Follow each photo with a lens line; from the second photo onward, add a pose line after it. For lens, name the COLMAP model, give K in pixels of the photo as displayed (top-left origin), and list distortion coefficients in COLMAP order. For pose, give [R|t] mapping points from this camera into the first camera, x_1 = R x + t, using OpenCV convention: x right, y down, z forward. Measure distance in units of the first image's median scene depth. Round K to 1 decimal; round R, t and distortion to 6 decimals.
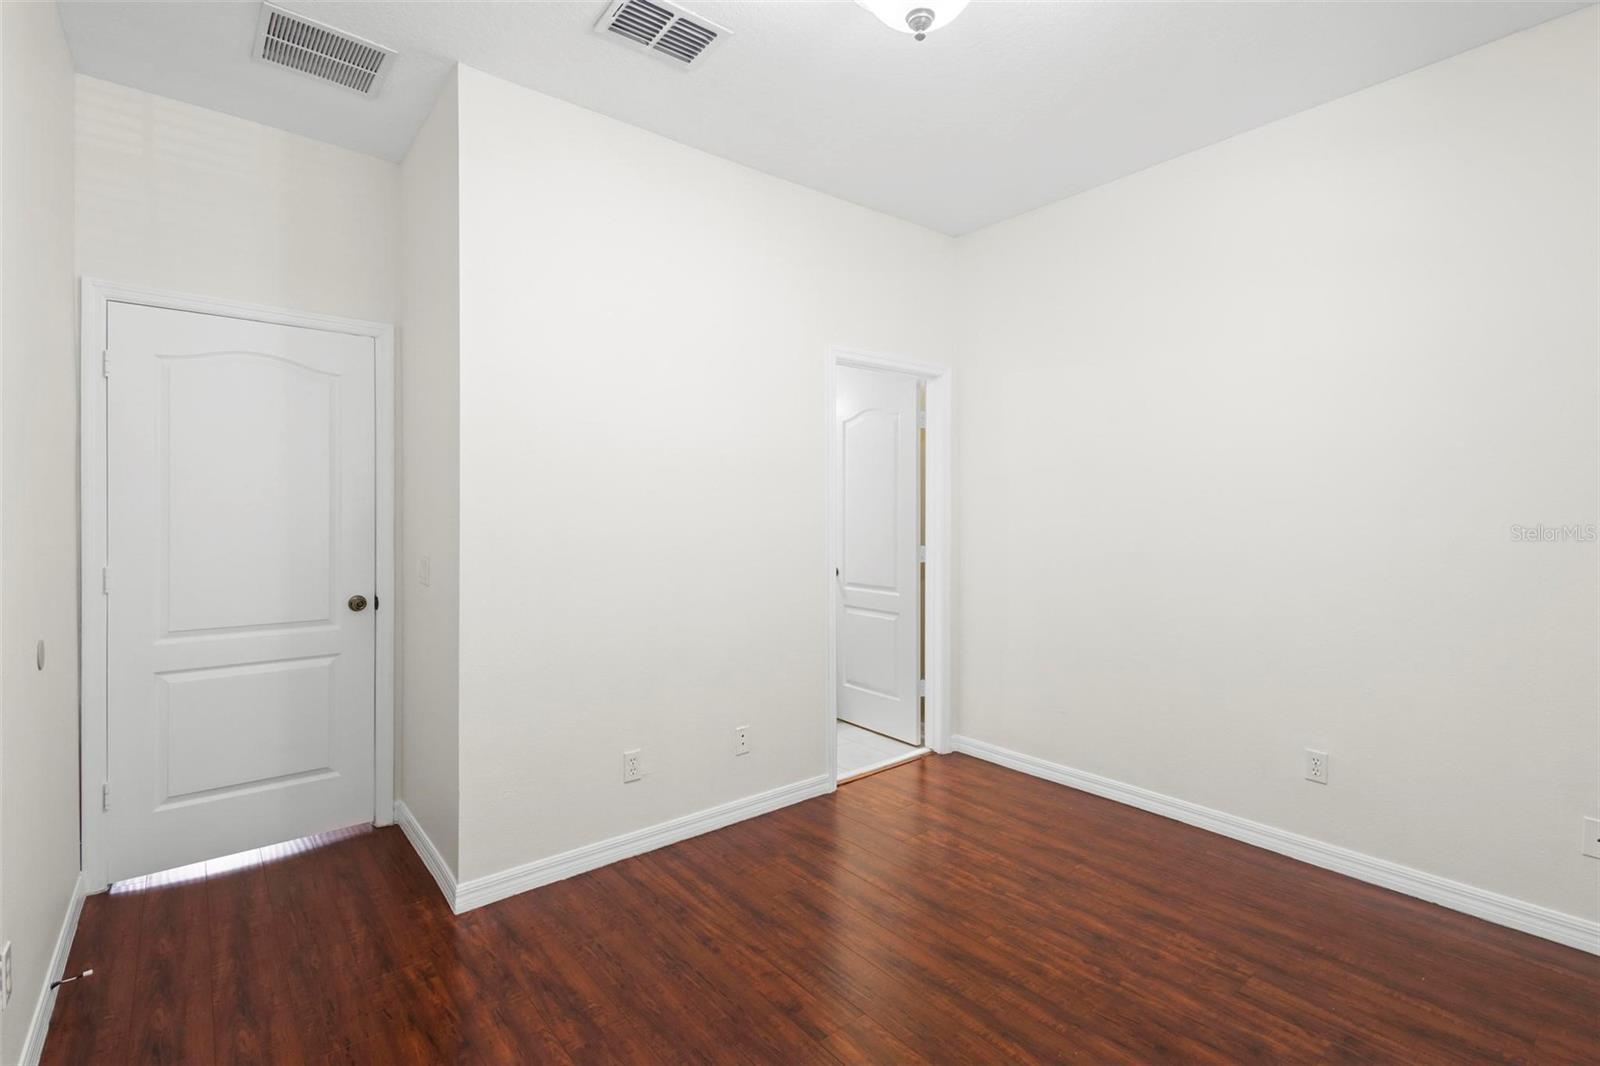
lens RADIAL K [[732.6, 0, 798.7], [0, 732.6, 525.7], [0, 0, 1]] dist [0.001253, -0.000751]
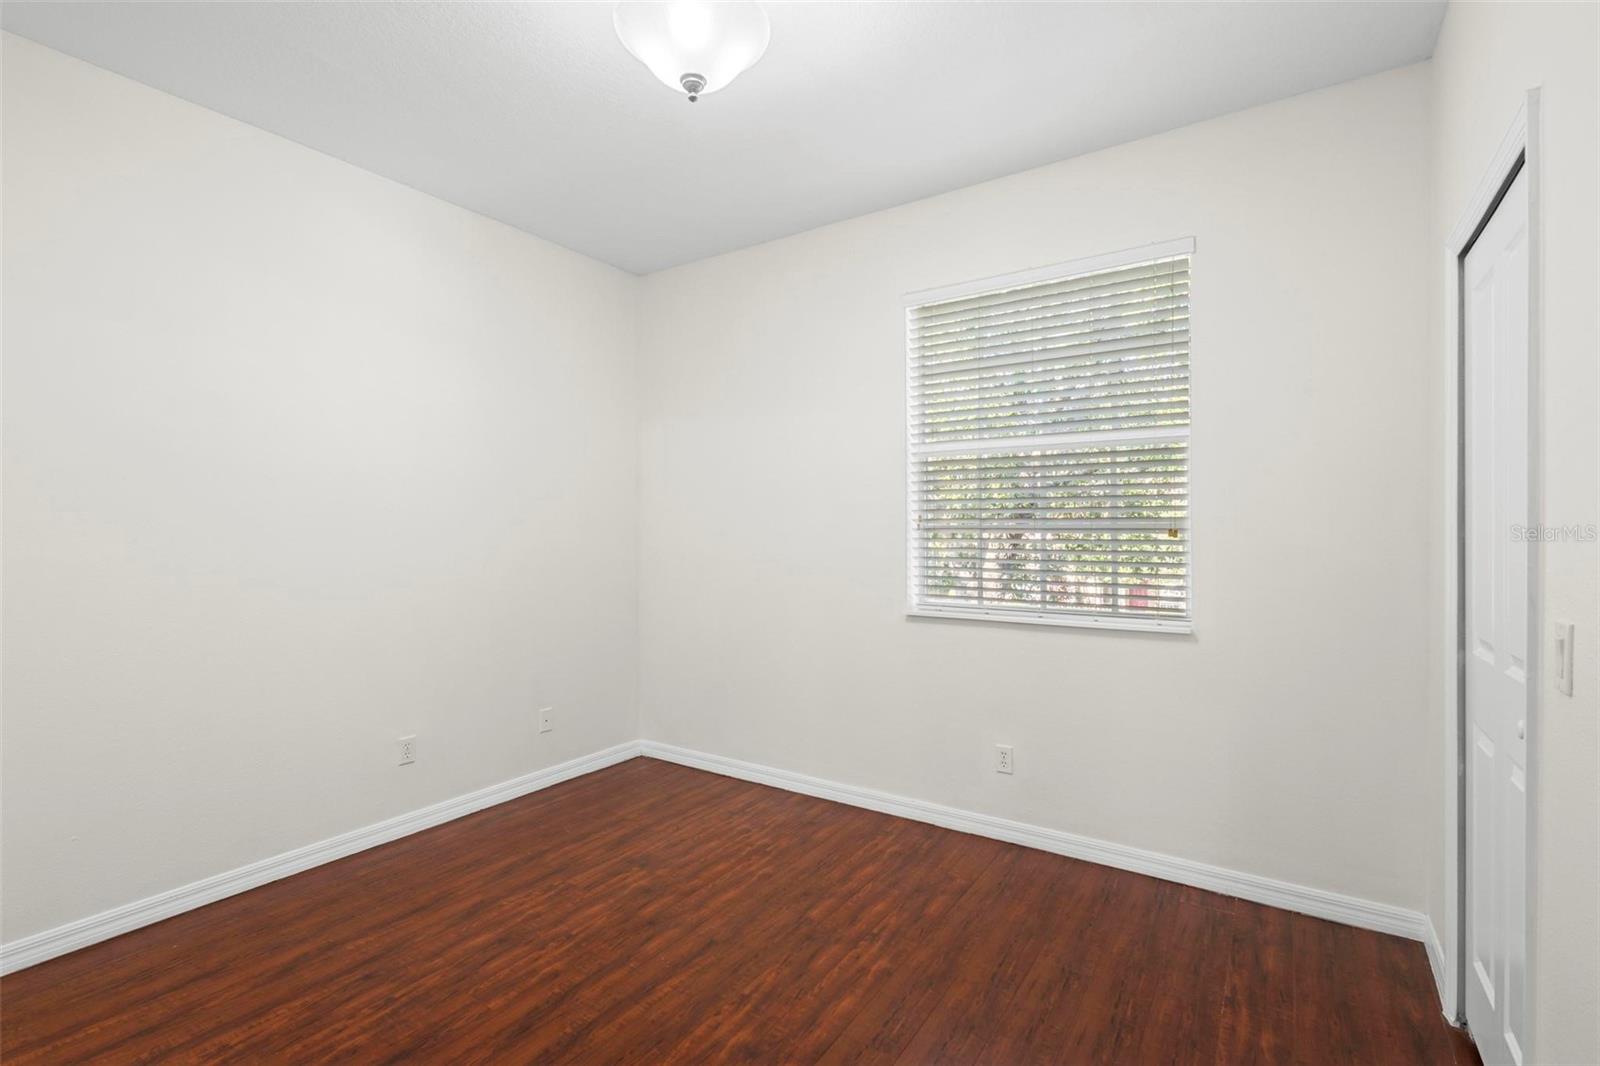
lens RADIAL K [[732.6, 0, 798.7], [0, 732.6, 525.7], [0, 0, 1]] dist [0.001253, -0.000751]
pose [[-0.295647, 0.007861, 0.955265, -0.695255], [0.023947, 0.999713, -0.000815, -0.011163], [-0.954997, 0.022635, -0.295750, 0.881255]]
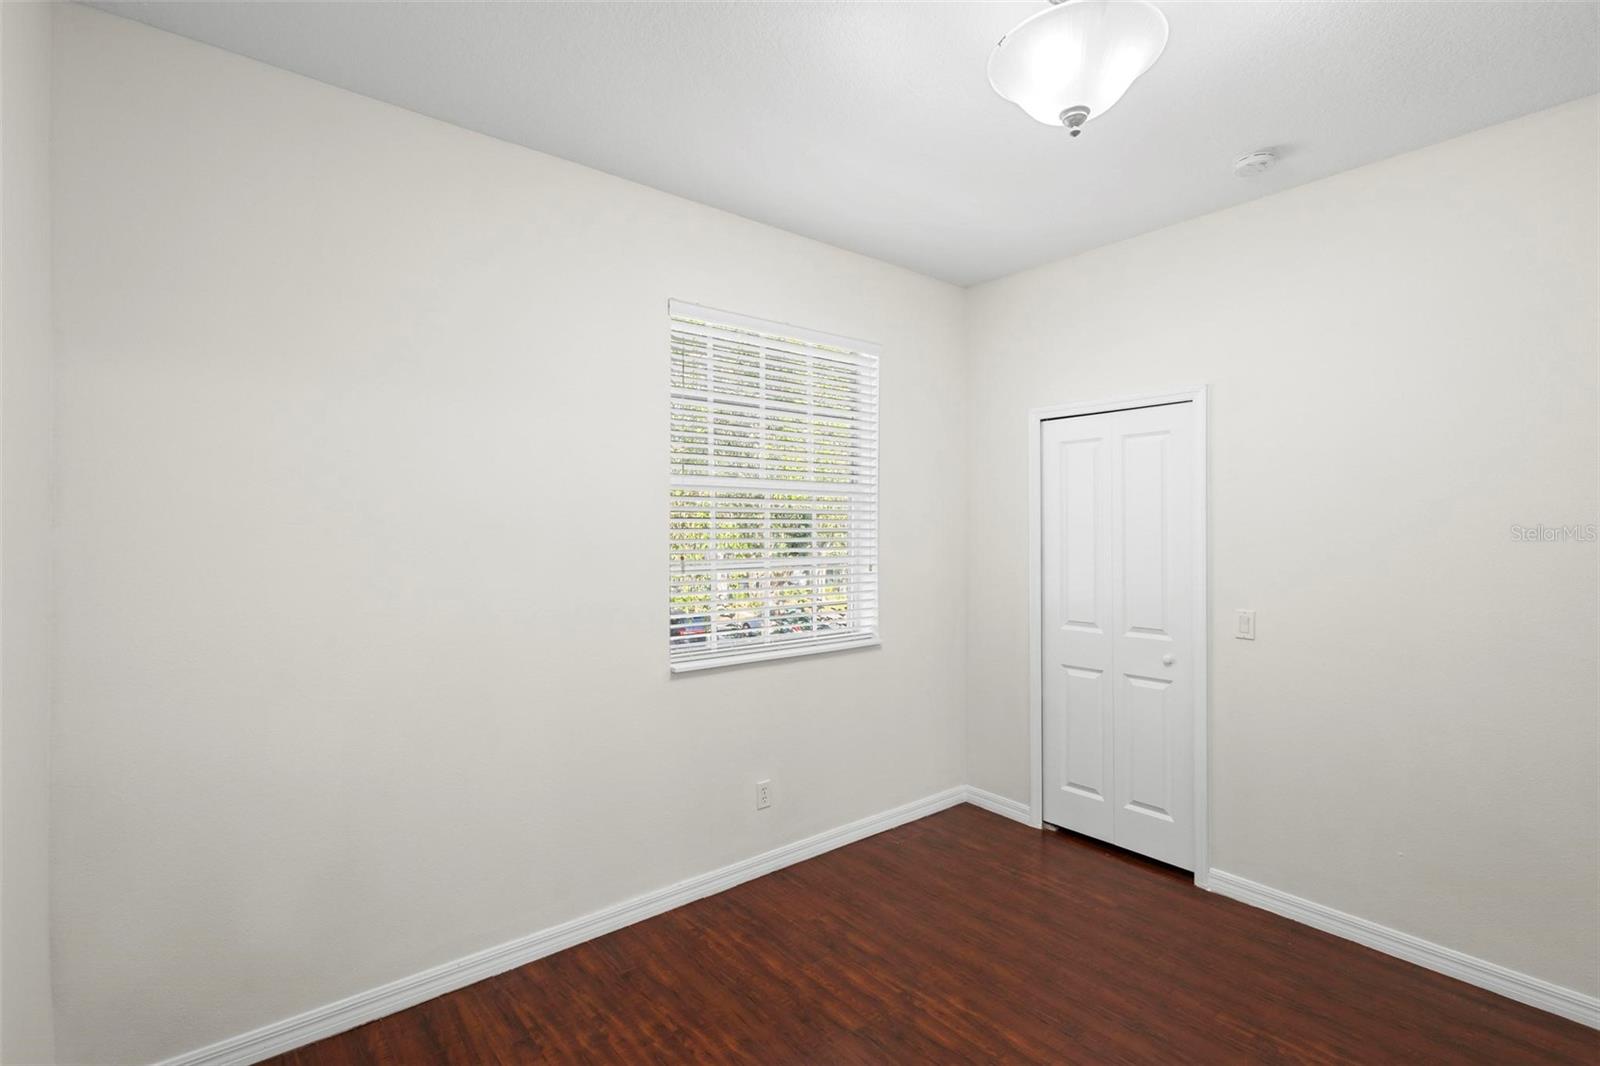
lens RADIAL K [[732.6, 0, 798.7], [0, 732.6, 525.7], [0, 0, 1]] dist [0.001253, -0.000751]
pose [[-0.999995, 0.002430, 0.001823, 0.404911], [0.002465, 0.999798, 0.019958, -0.108144], [-0.001774, 0.019962, -0.999799, 1.498321]]
